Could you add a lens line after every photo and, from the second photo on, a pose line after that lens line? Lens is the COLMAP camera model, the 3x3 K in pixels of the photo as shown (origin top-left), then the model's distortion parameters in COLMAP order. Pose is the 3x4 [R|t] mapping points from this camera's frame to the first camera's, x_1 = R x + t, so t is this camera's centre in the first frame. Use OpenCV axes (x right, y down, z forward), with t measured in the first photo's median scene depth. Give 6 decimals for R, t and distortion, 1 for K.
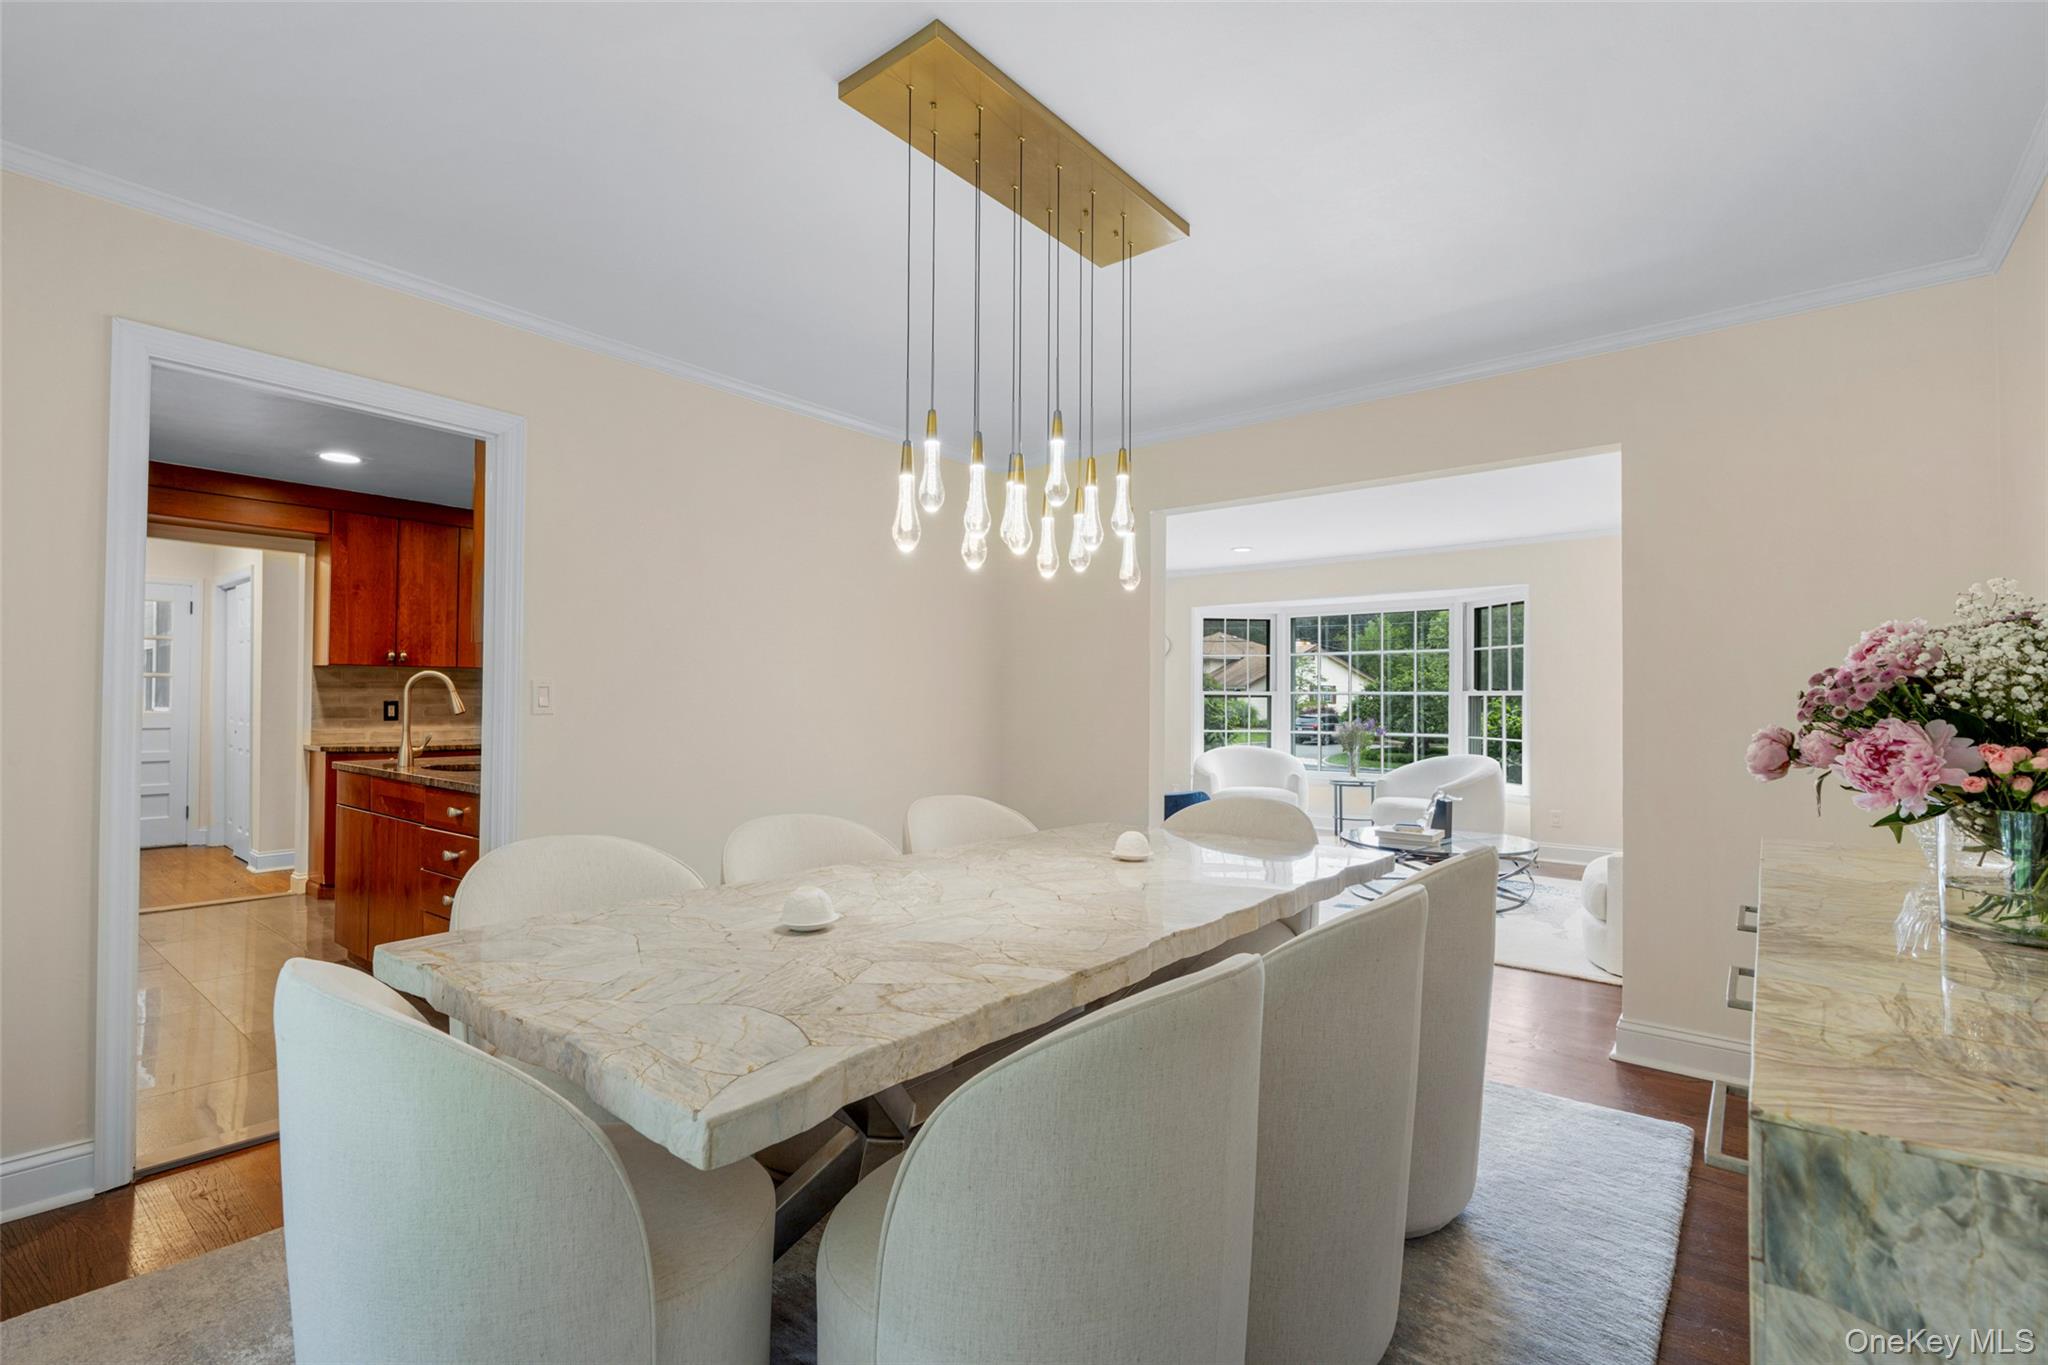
lens RADIAL K [[926.0, 0, 1019.3], [0, 926.0, 688.8], [0, 0, 1]] dist [-0.008071, 0.001295]
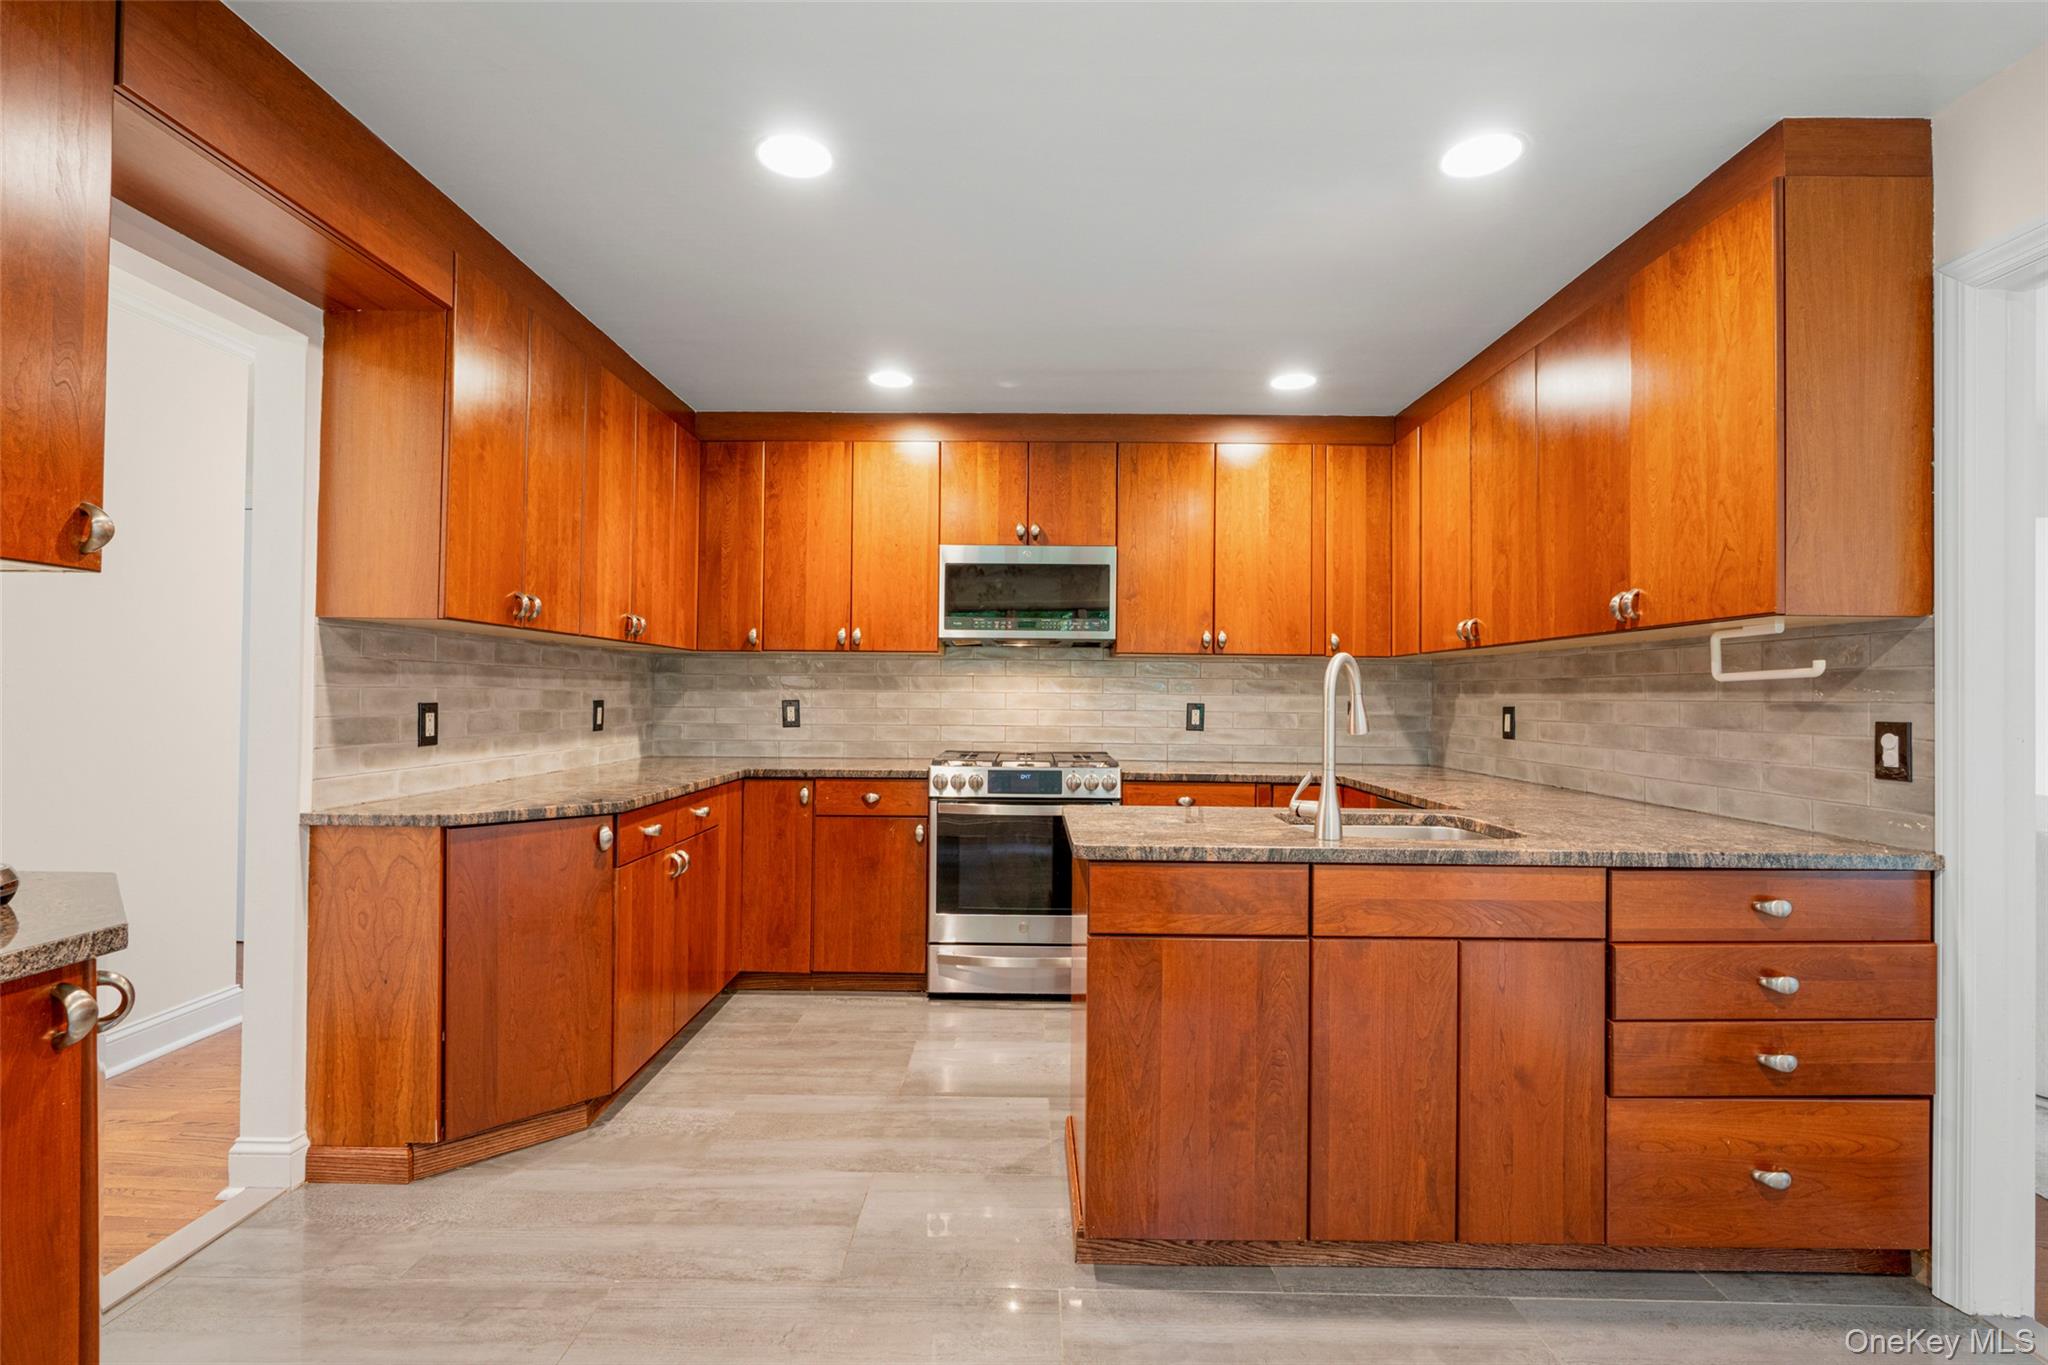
lens RADIAL K [[926.0, 0, 1021.7], [0, 926.0, 683.0], [0, 0, 1]] dist [-0.008071, 0.001295]
pose [[0.779868, 0.004002, 0.625931, -0.765805], [-0.004180, 0.999991, -0.001185, 0.002999], [-0.625930, -0.001692, 0.779878, 0.480630]]
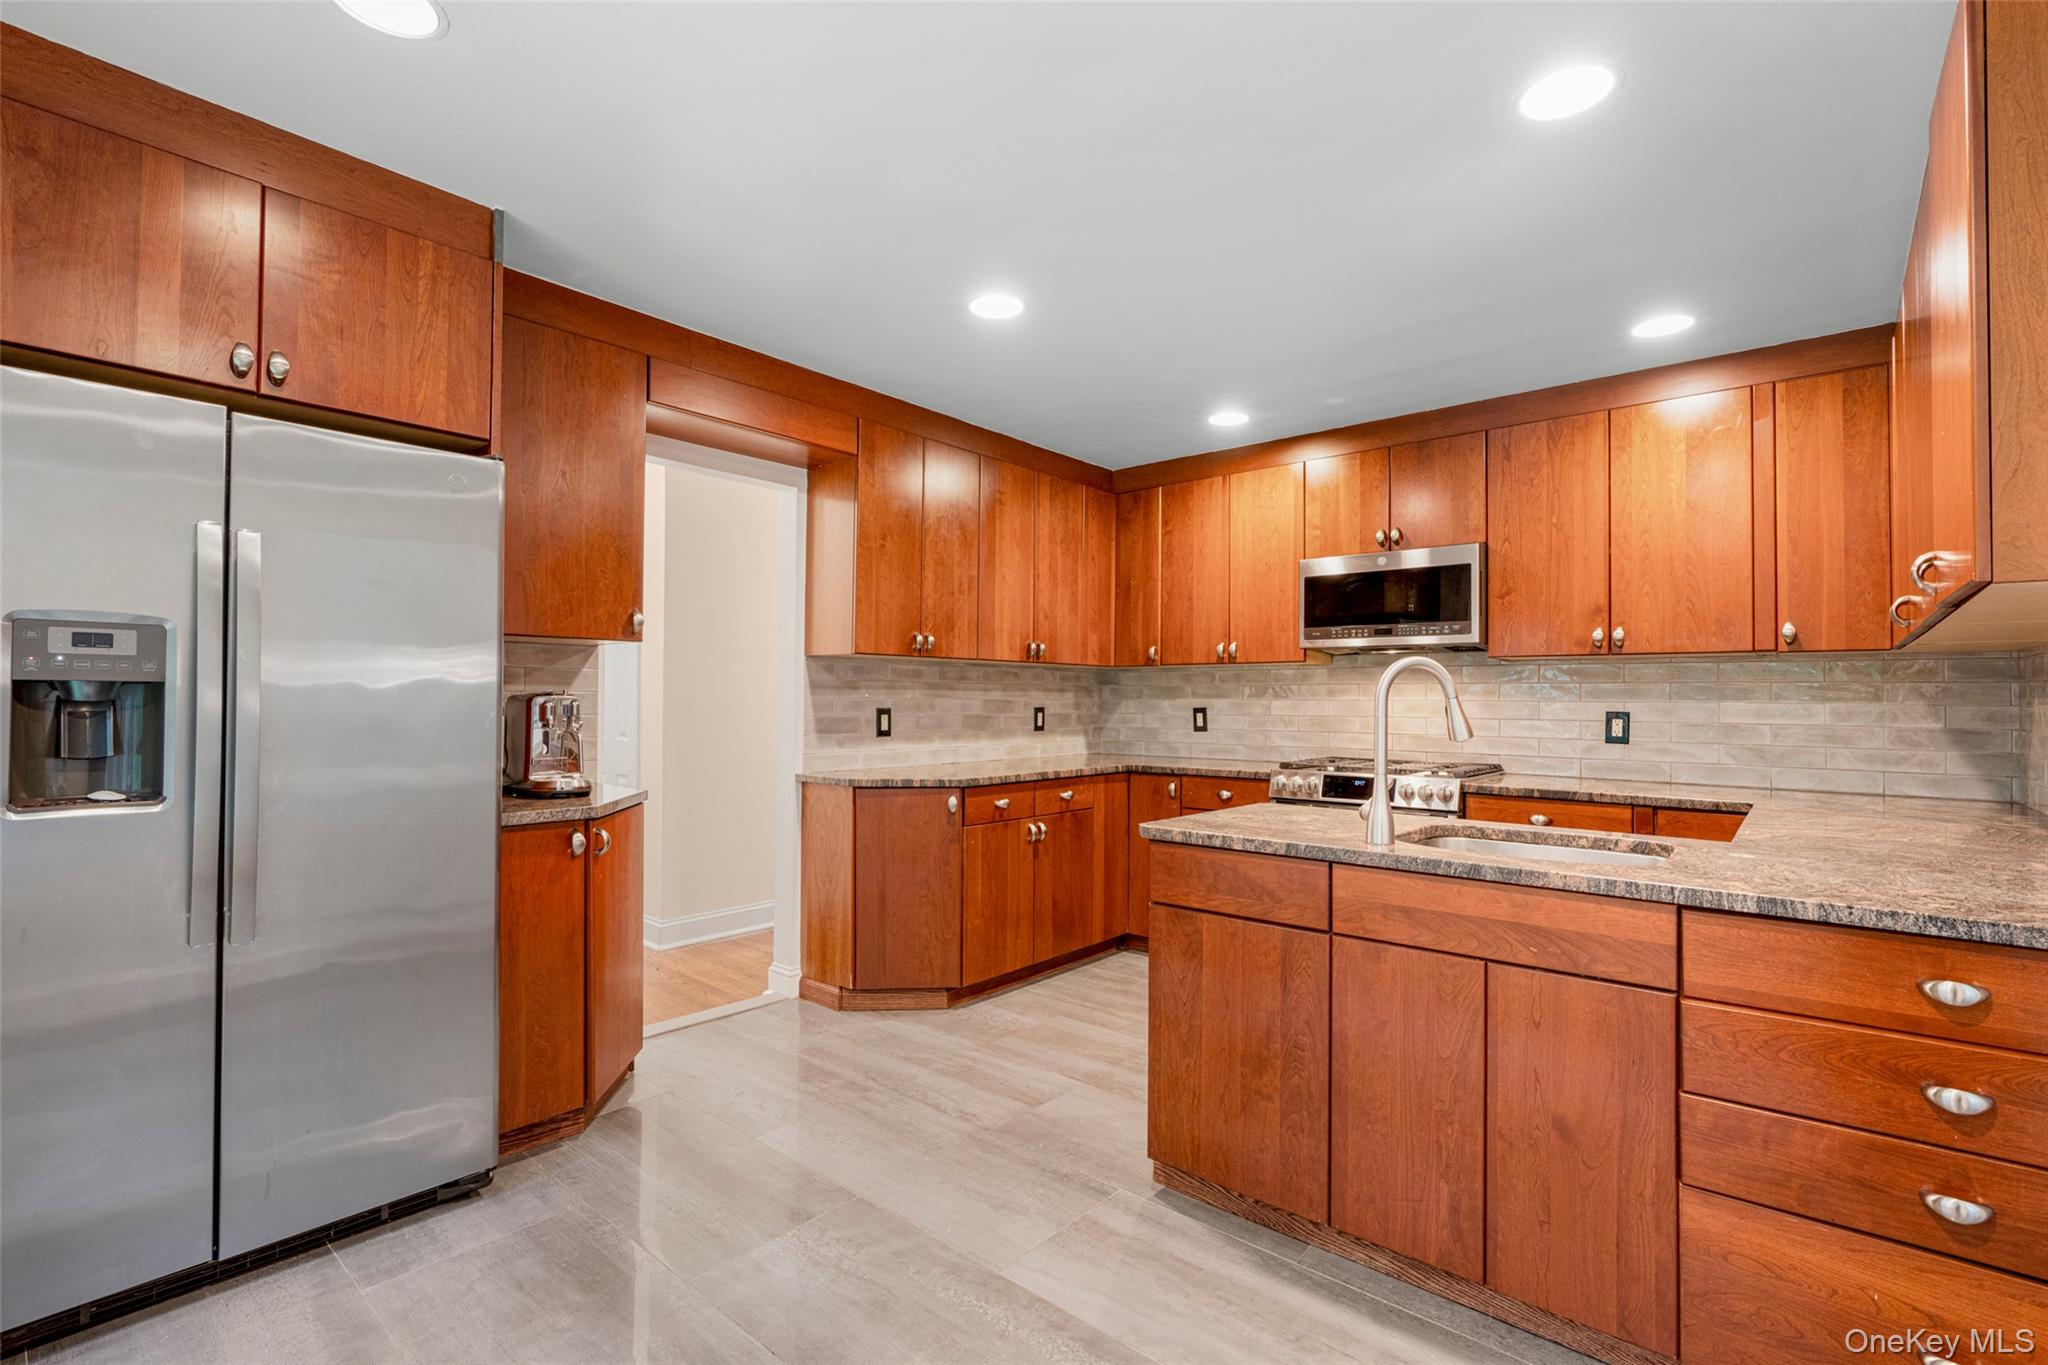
lens RADIAL K [[926.0, 0, 1022.1], [0, 926.0, 681.9], [0, 0, 1]] dist [-0.008071, 0.001295]
pose [[0.999668, -0.005618, -0.025148, -0.581998], [0.005270, 0.999890, -0.013878, 0.004076], [0.025223, 0.013741, 0.999587, 0.325798]]
